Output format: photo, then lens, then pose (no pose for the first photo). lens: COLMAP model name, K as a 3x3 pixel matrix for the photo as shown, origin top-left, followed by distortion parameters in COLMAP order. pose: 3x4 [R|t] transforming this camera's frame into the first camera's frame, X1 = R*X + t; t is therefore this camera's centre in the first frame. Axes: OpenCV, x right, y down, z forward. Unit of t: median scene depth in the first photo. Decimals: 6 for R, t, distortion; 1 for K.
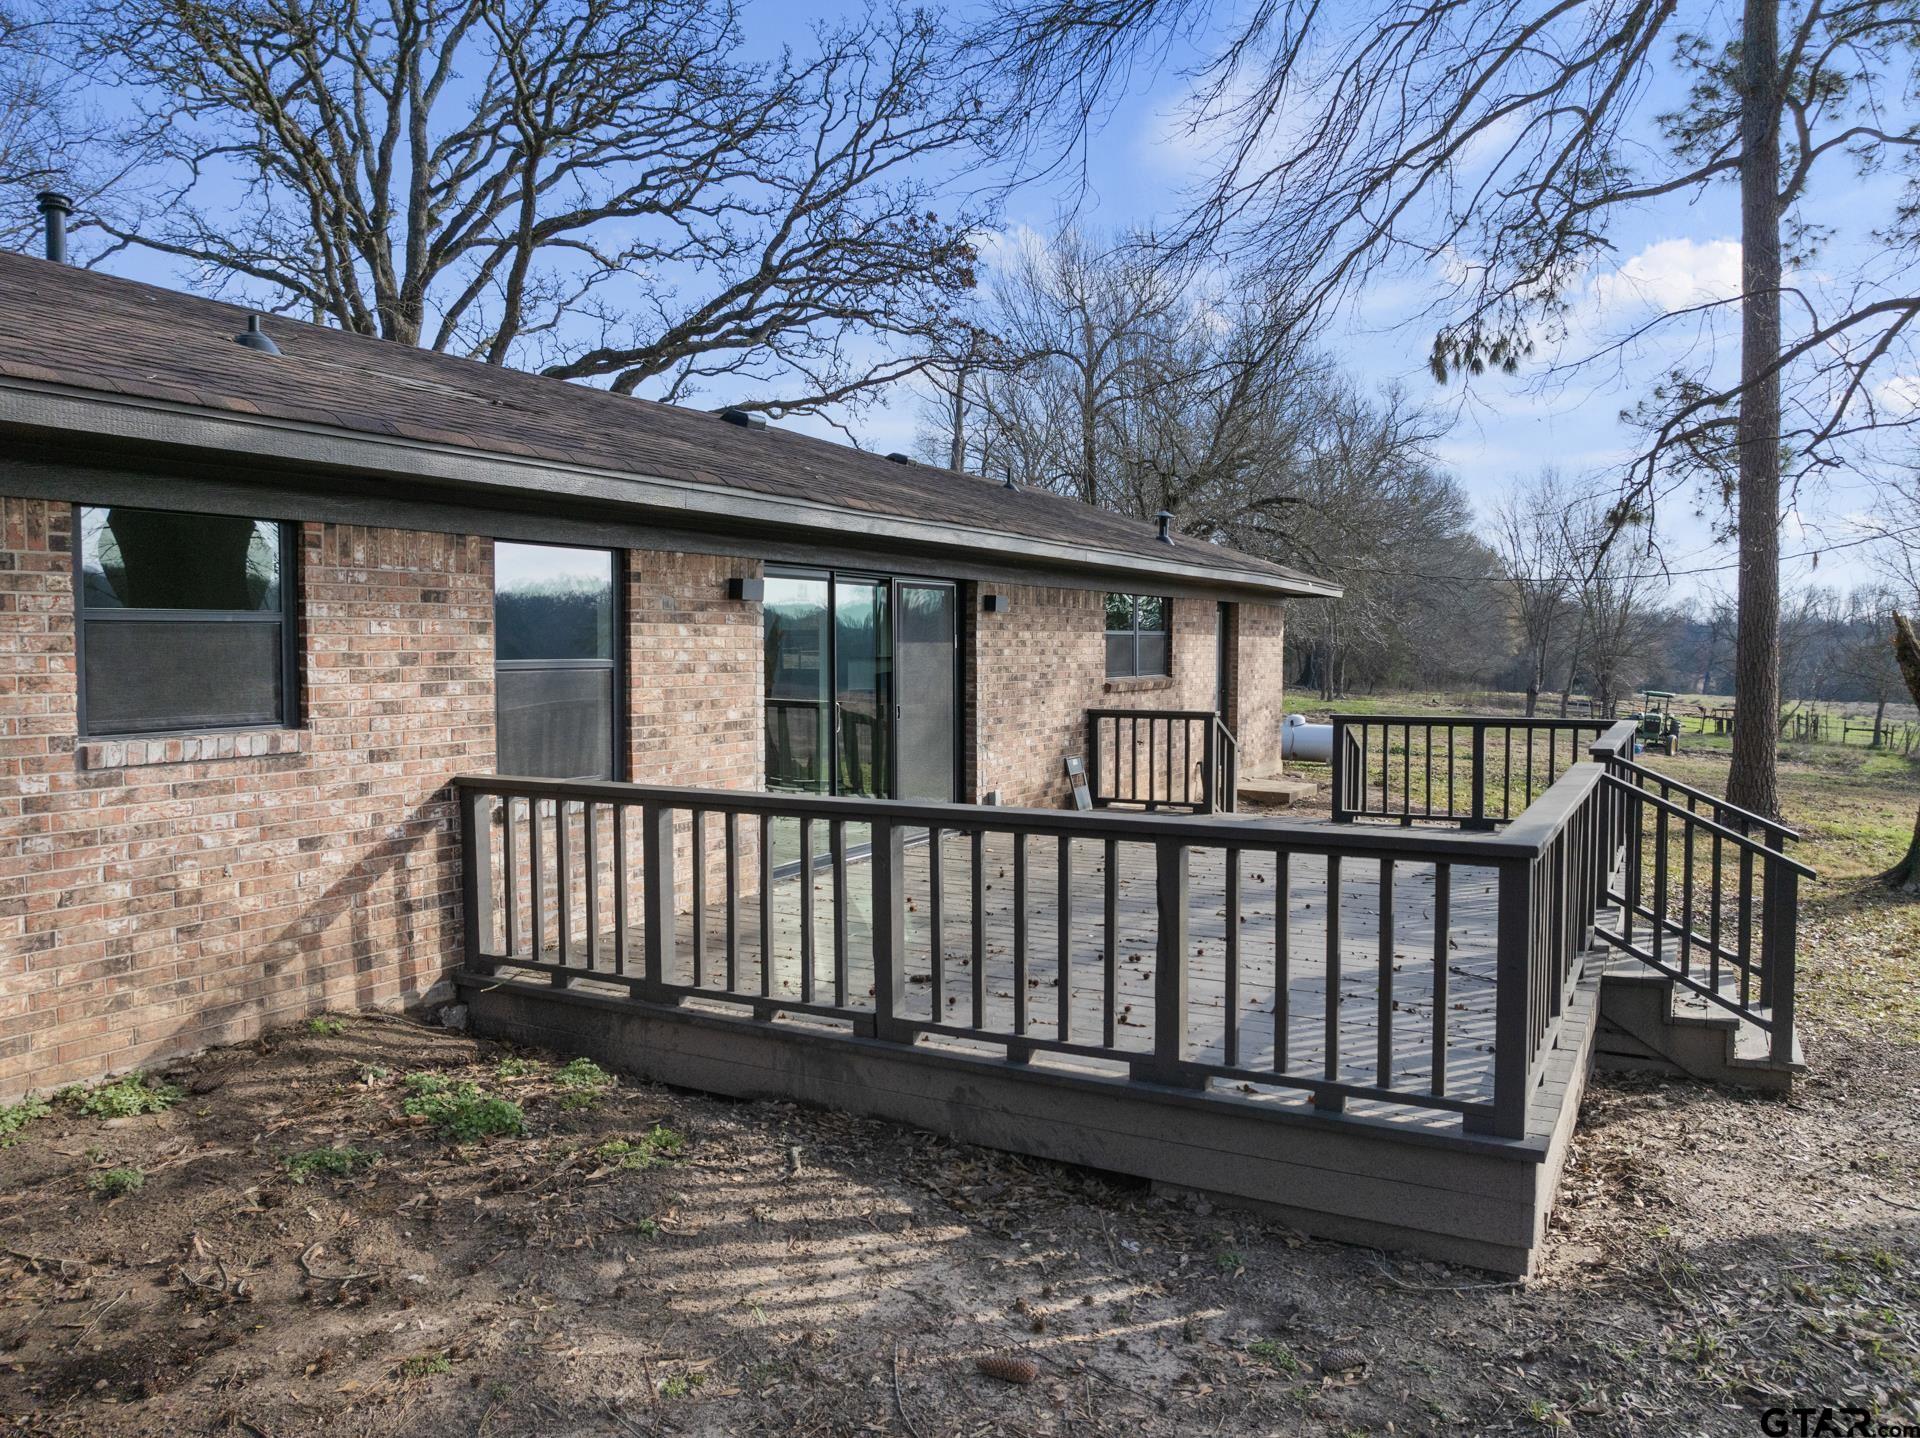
lens RADIAL K [[1365.6, 0, 965.5], [0, 1365.6, 705.9], [0, 0, 1]] dist [-0.031122, -0.003800]
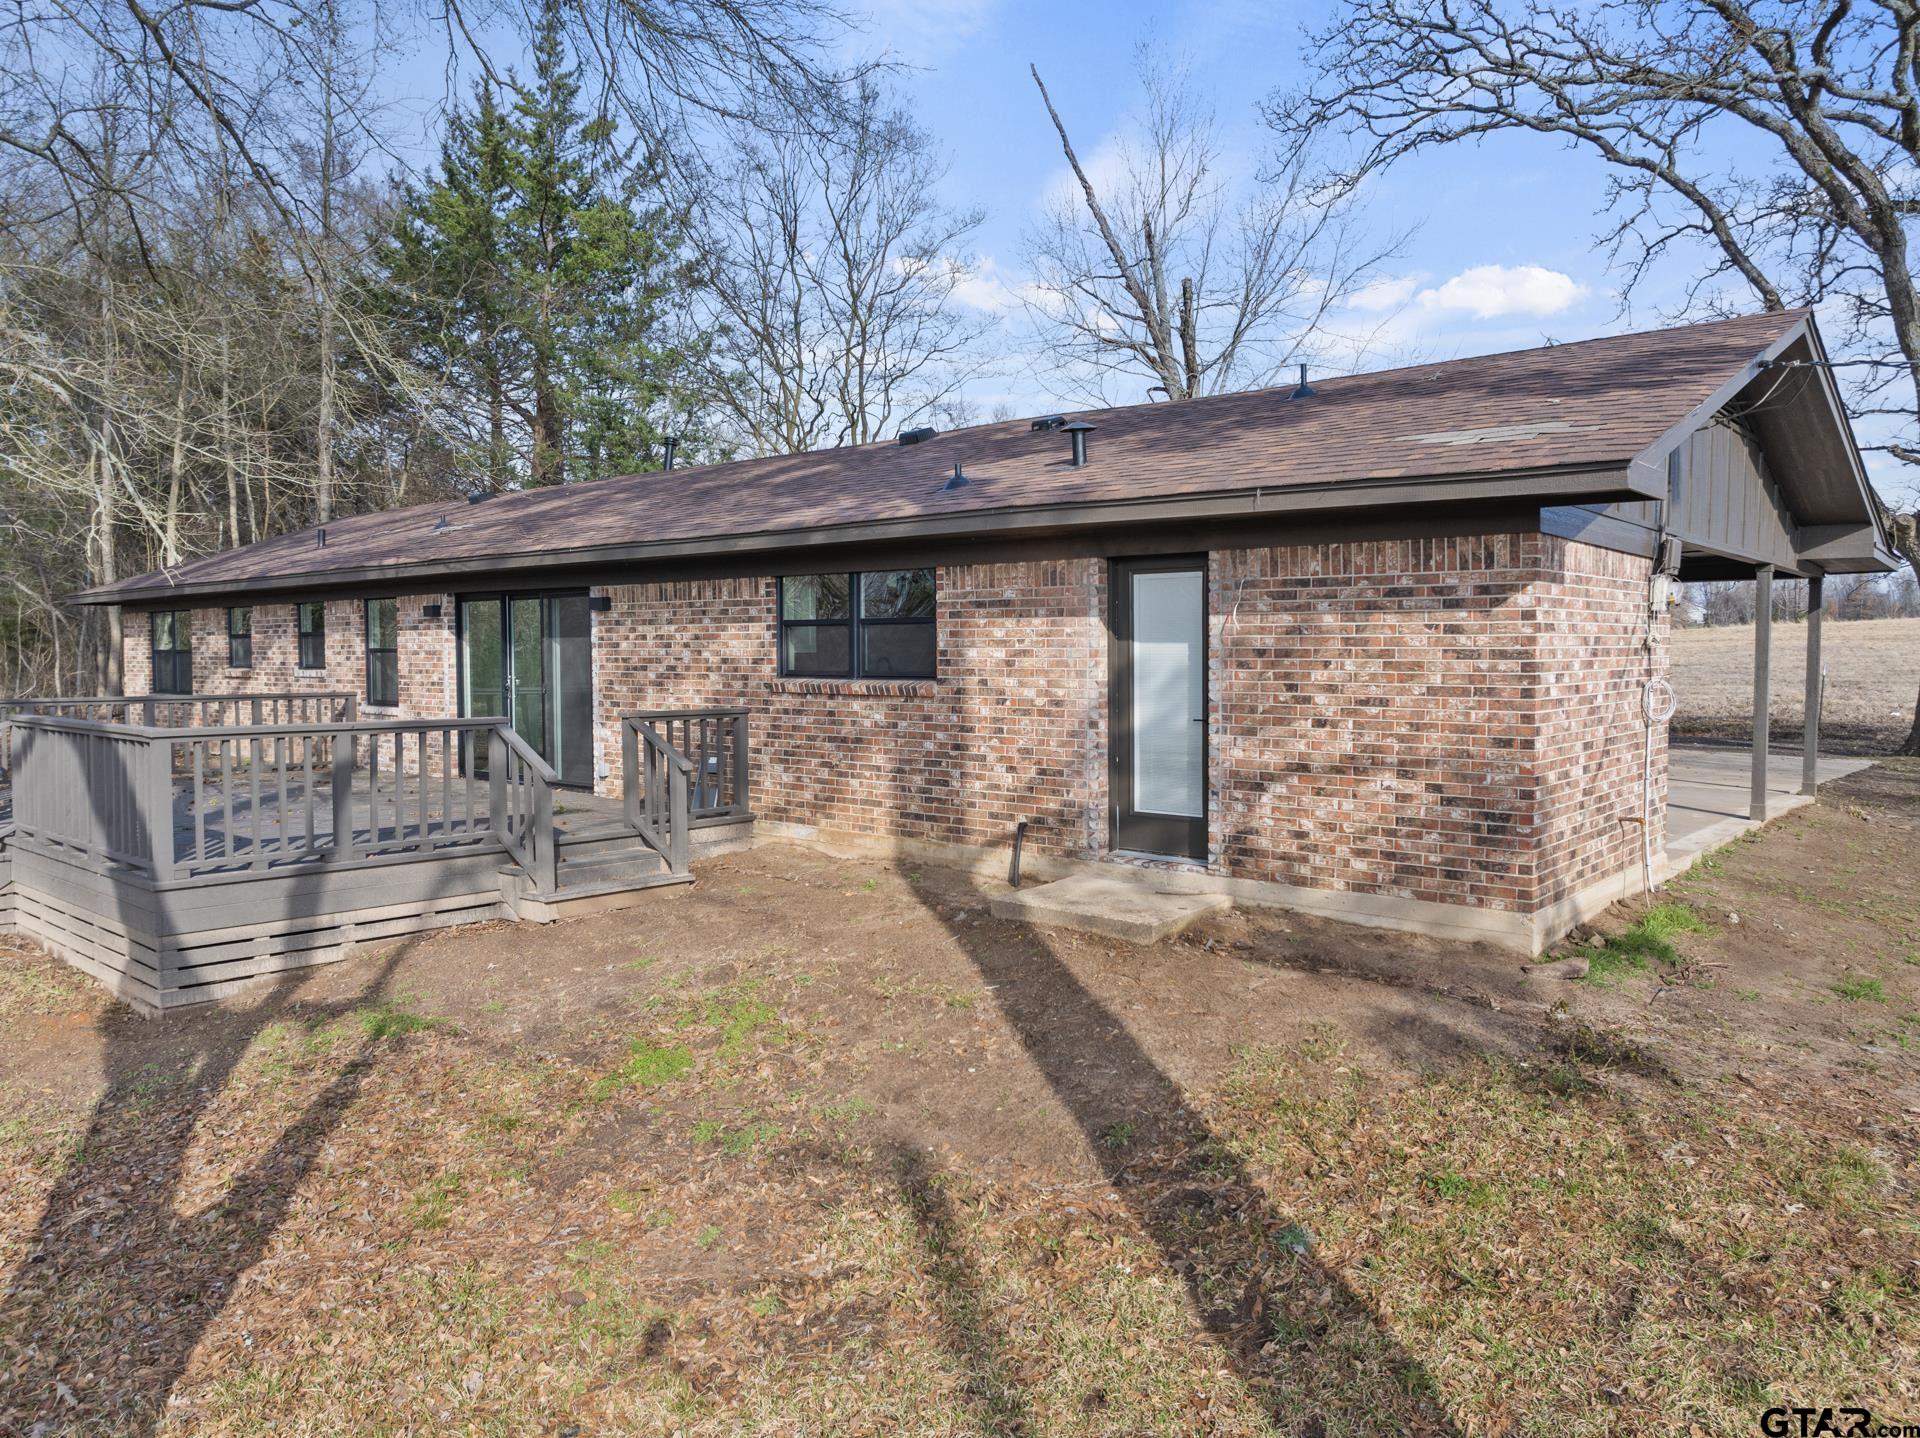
lens RADIAL K [[1365.6, 0, 958.8], [0, 1365.6, 718.7], [0, 0, 1]] dist [-0.031122, -0.003800]
pose [[-0.217383, 0.041795, -0.975191, 1.901382], [-0.048310, 0.997398, 0.053516, -0.092569], [0.974890, 0.058745, -0.214798, 2.671985]]
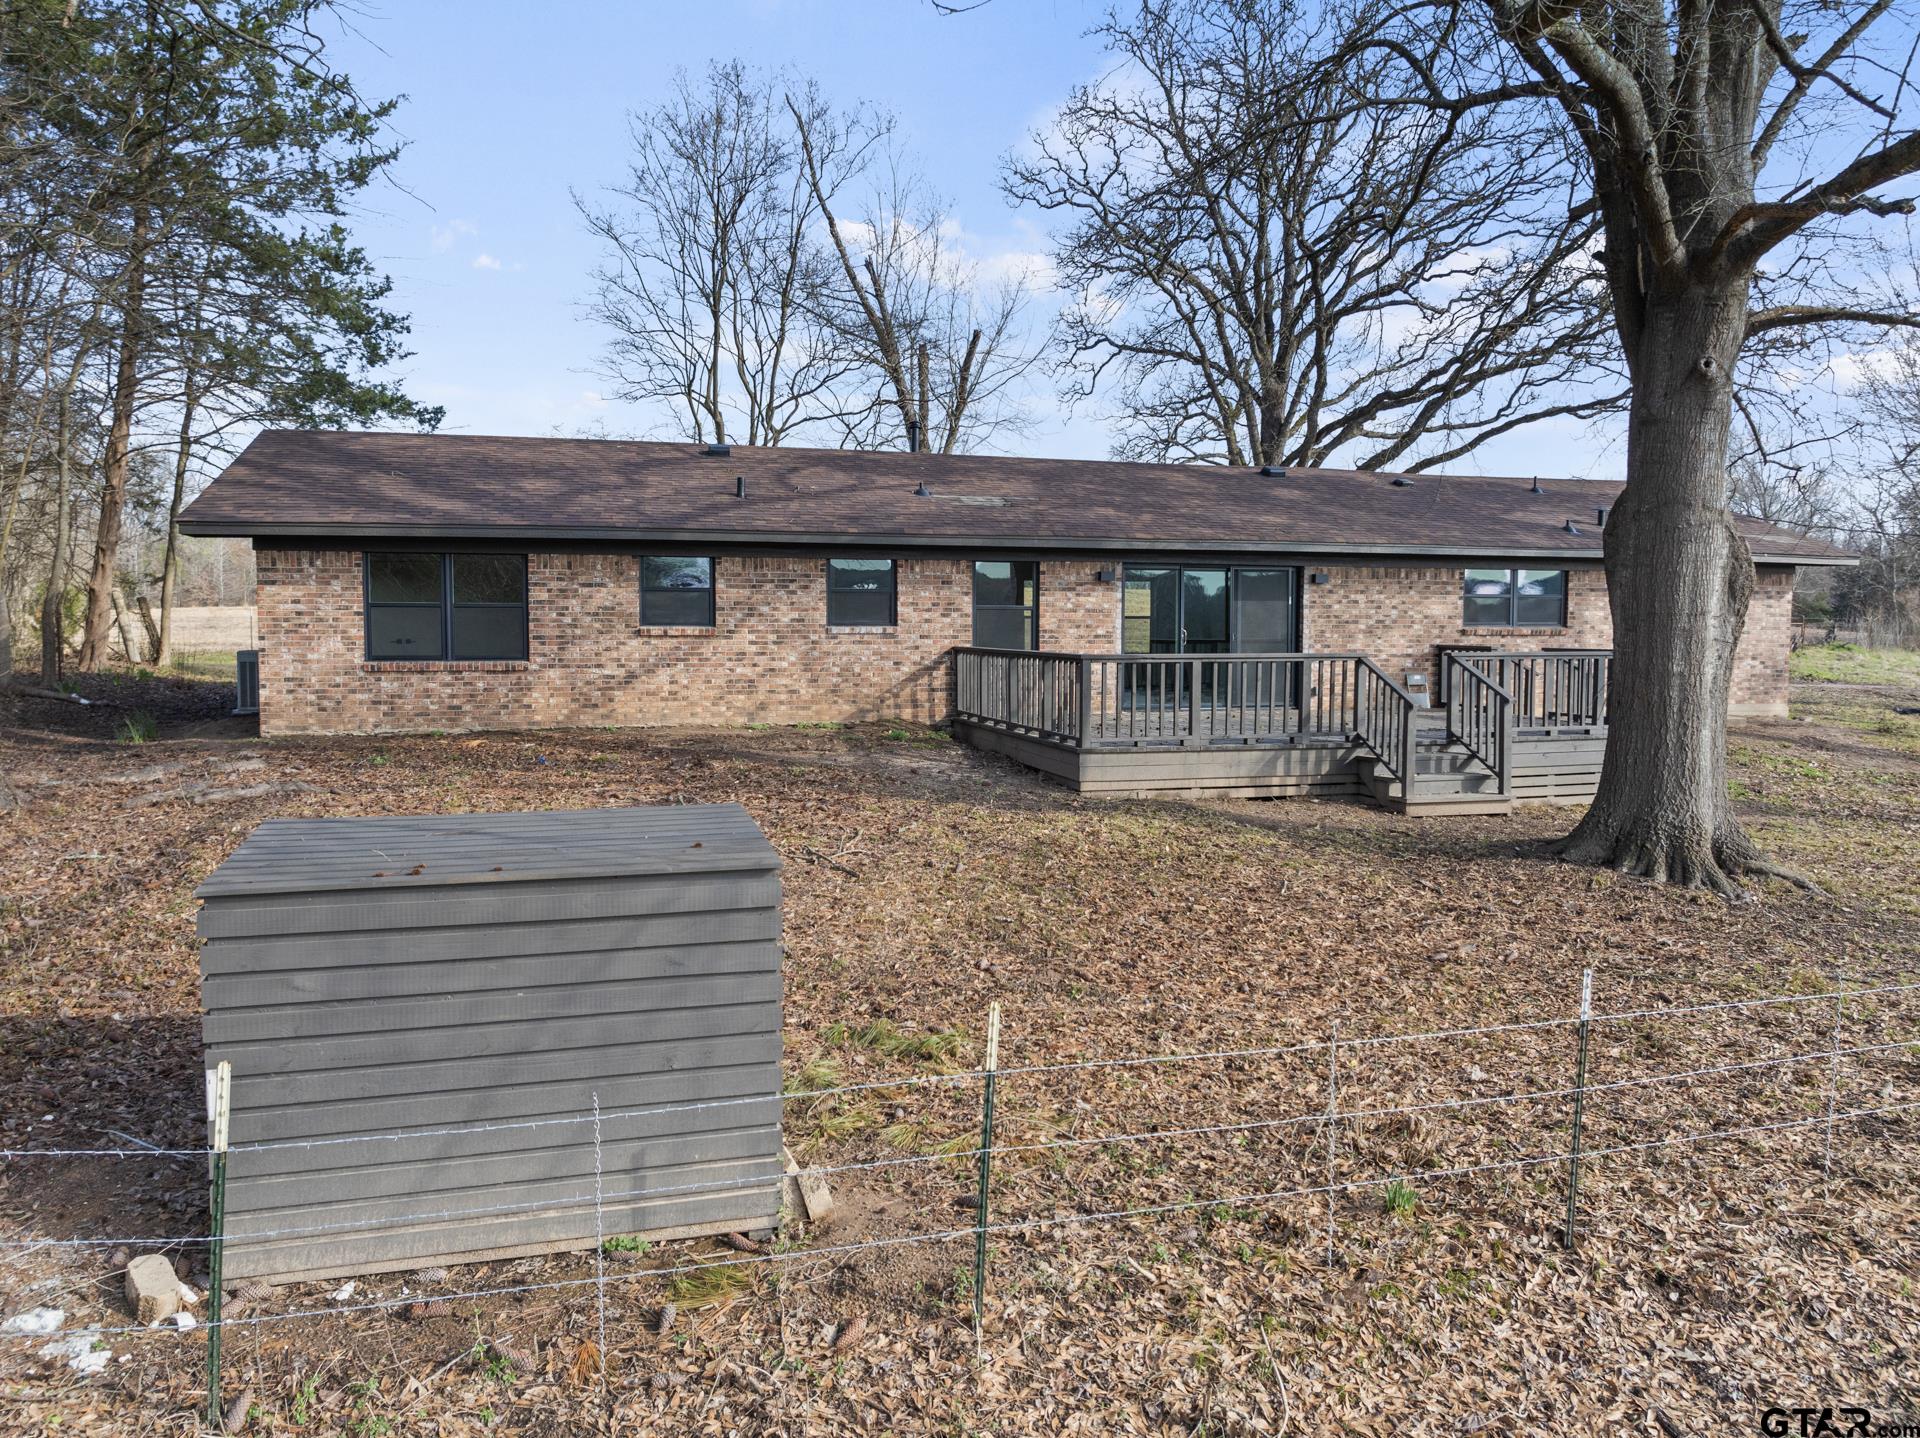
lens RADIAL K [[1365.6, 0, 961.9], [0, 1365.6, 717.9], [0, 0, 1]] dist [-0.031122, -0.003800]
pose [[0.696877, 0.053586, -0.715186, 1.653087], [-0.034721, 0.998556, 0.040986, 0.082269], [0.716349, -0.003730, 0.697732, -0.955247]]
